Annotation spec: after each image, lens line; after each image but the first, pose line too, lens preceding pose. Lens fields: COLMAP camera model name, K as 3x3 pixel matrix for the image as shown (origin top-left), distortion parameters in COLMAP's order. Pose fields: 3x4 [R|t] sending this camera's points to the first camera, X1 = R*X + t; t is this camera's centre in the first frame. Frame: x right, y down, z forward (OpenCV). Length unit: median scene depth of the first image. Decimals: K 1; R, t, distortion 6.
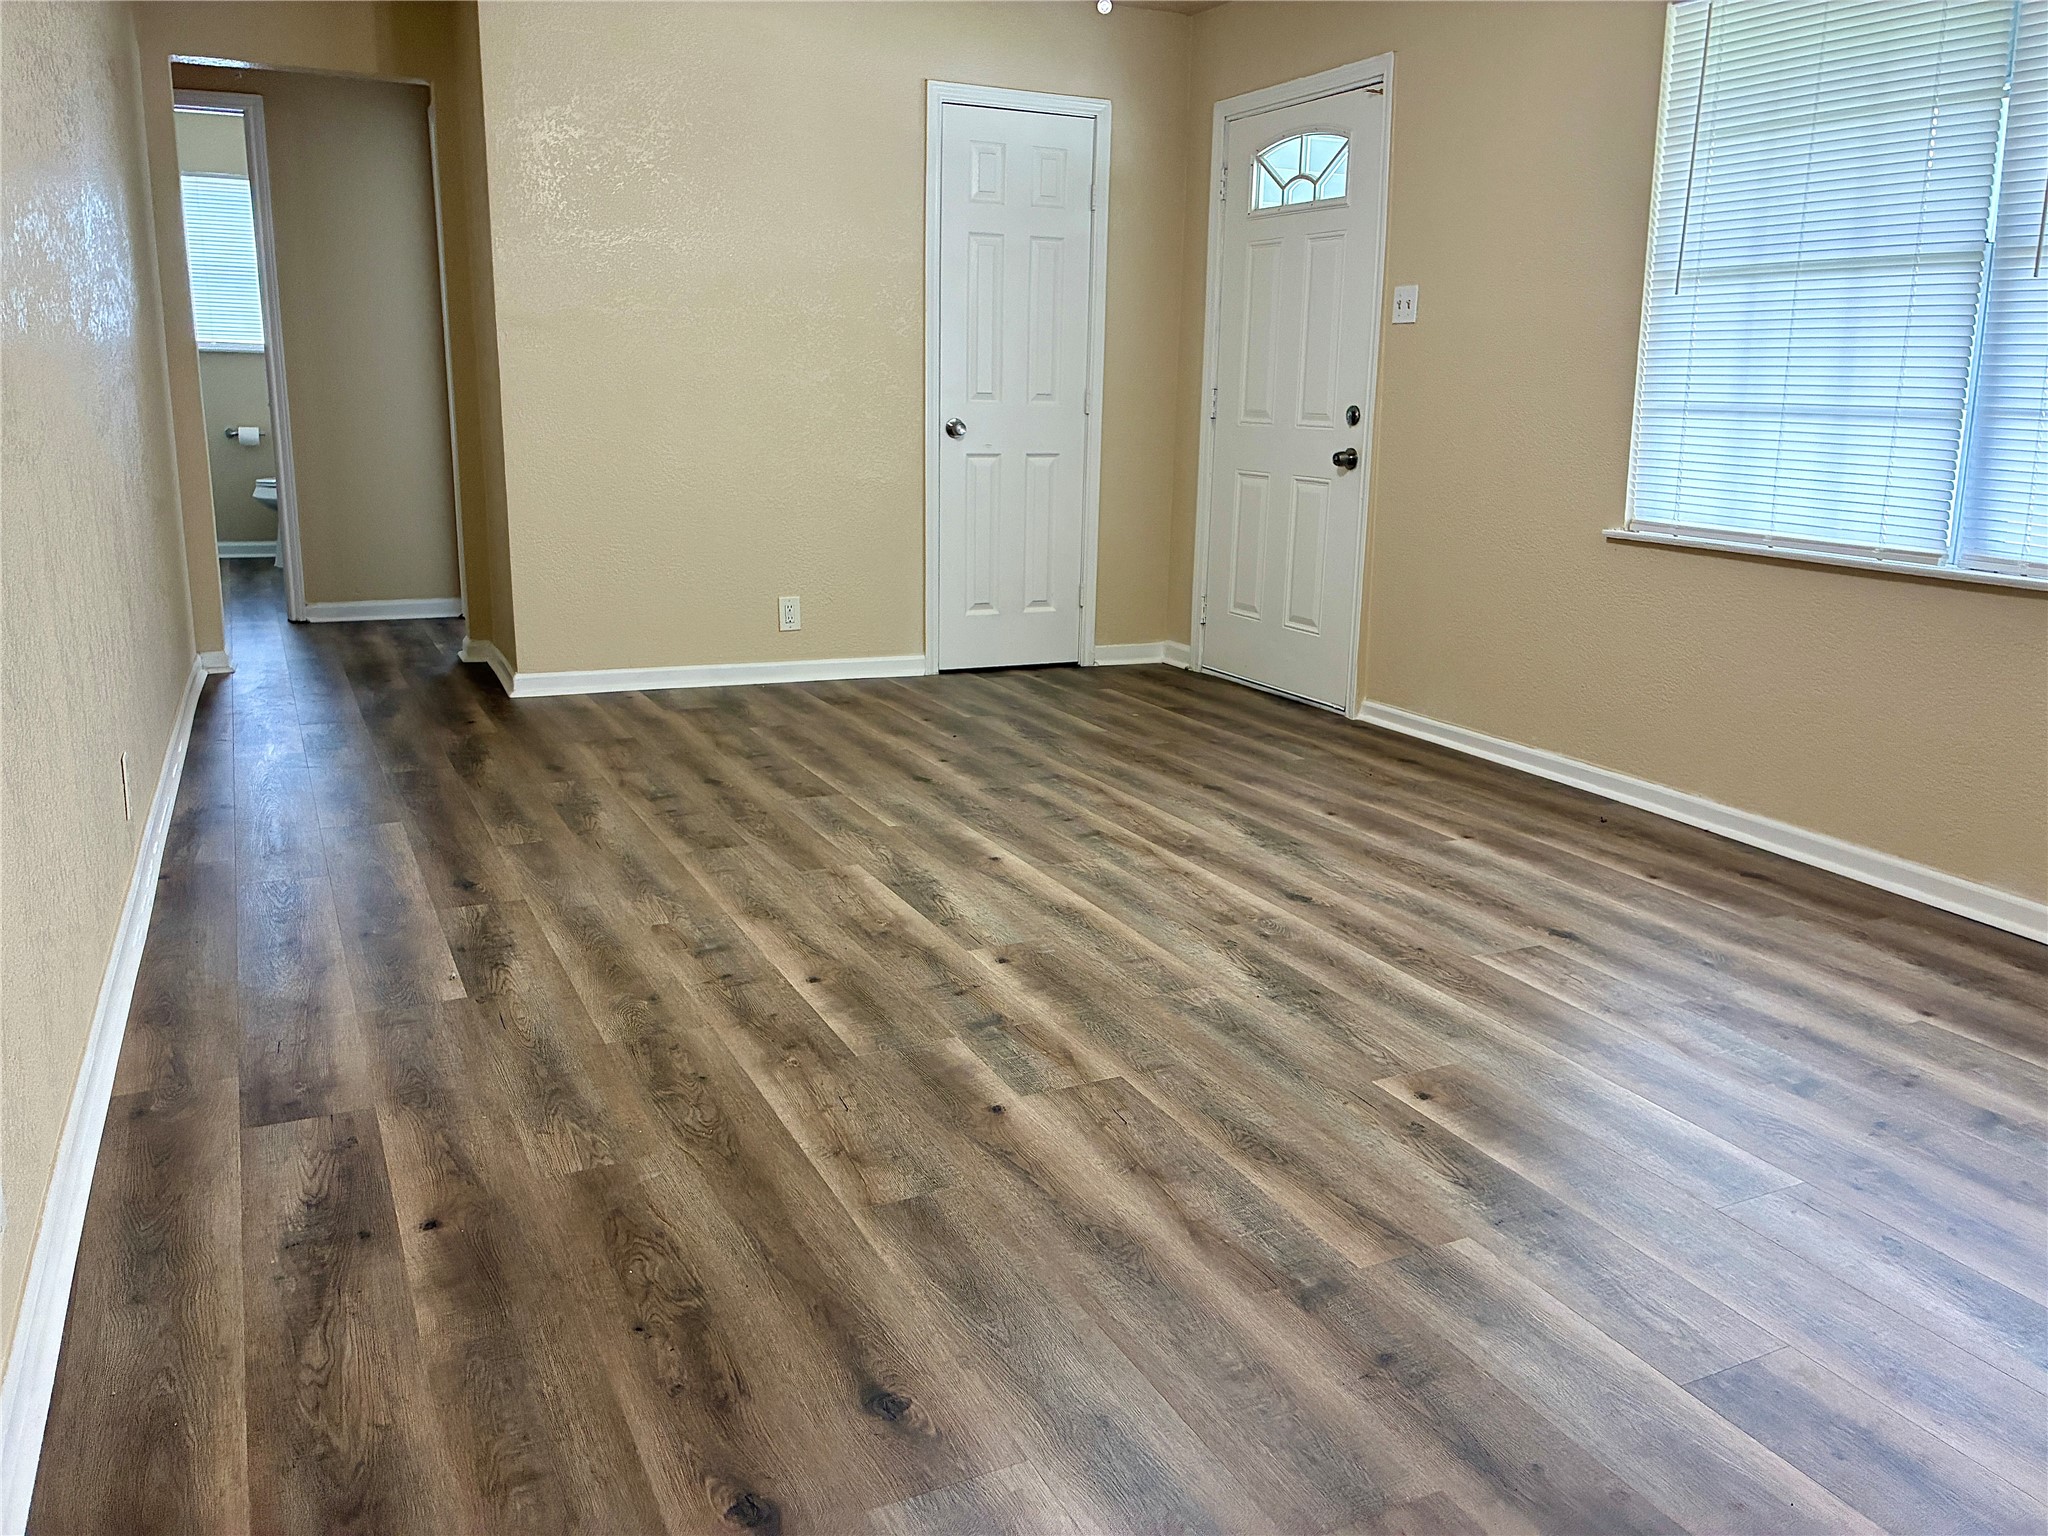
lens RADIAL K [[1574.9, 0, 1018.0], [0, 1574.9, 753.5], [0, 0, 1]] dist [0.026282, -0.006858]
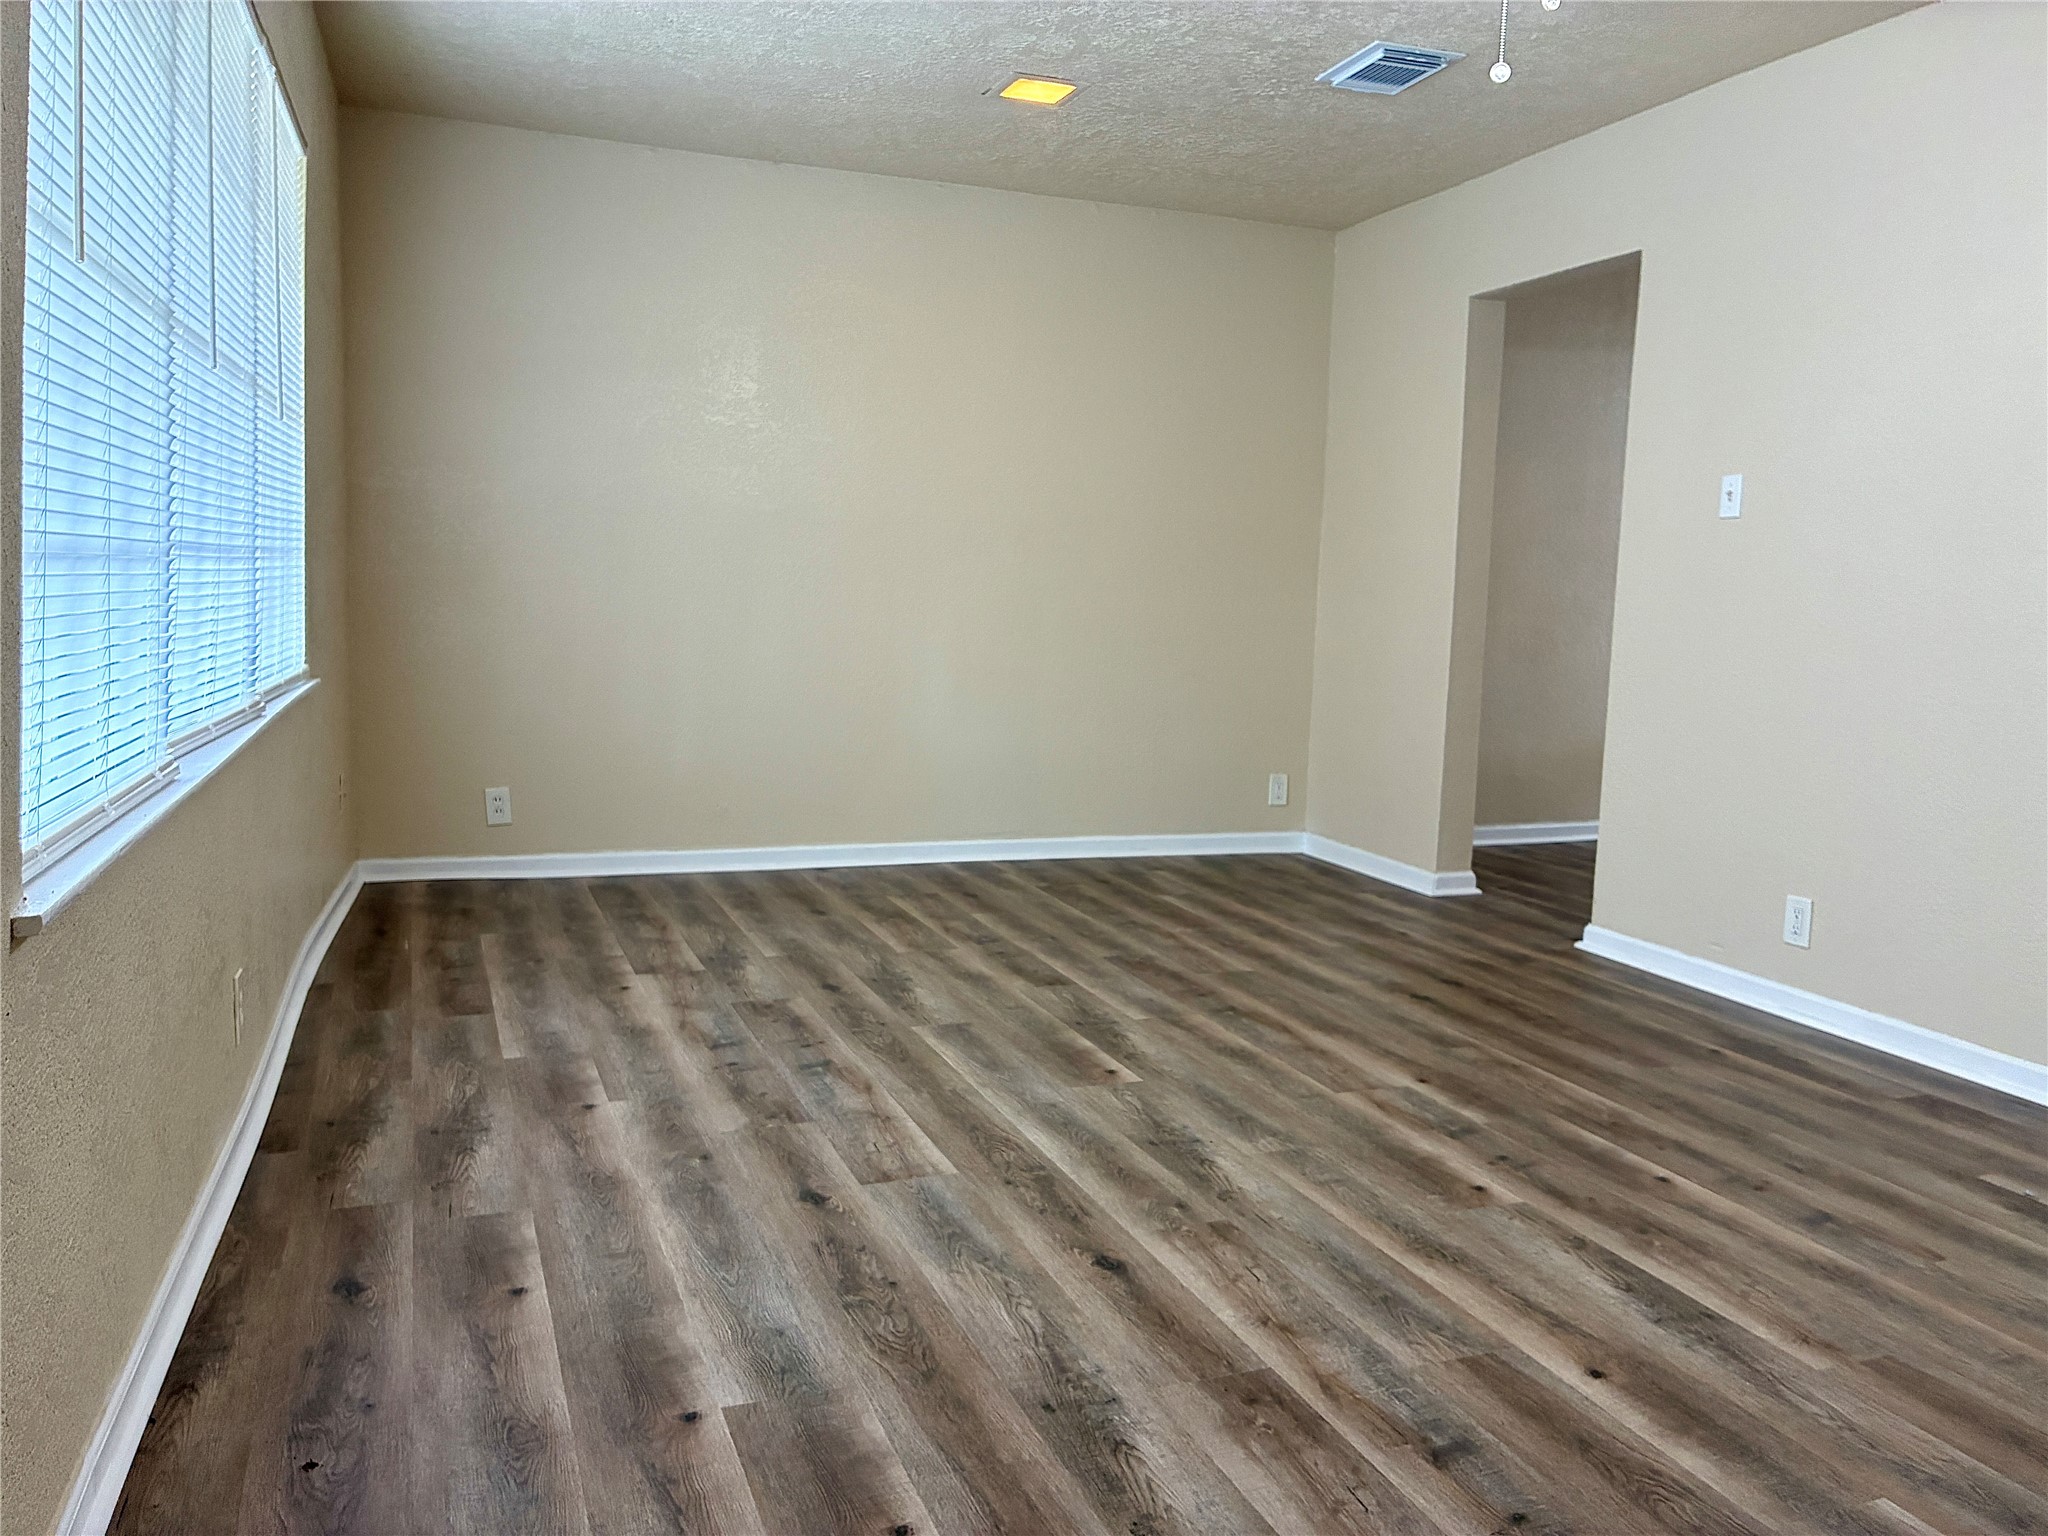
lens RADIAL K [[1574.9, 0, 1018.0], [0, 1574.9, 753.5], [0, 0, 1]] dist [0.026282, -0.006858]
pose [[-0.994641, -0.061594, 0.083042, 0.189124], [-0.029921, 0.940290, 0.339055, -0.396440], [-0.098968, 0.334754, -0.937094, 1.728697]]
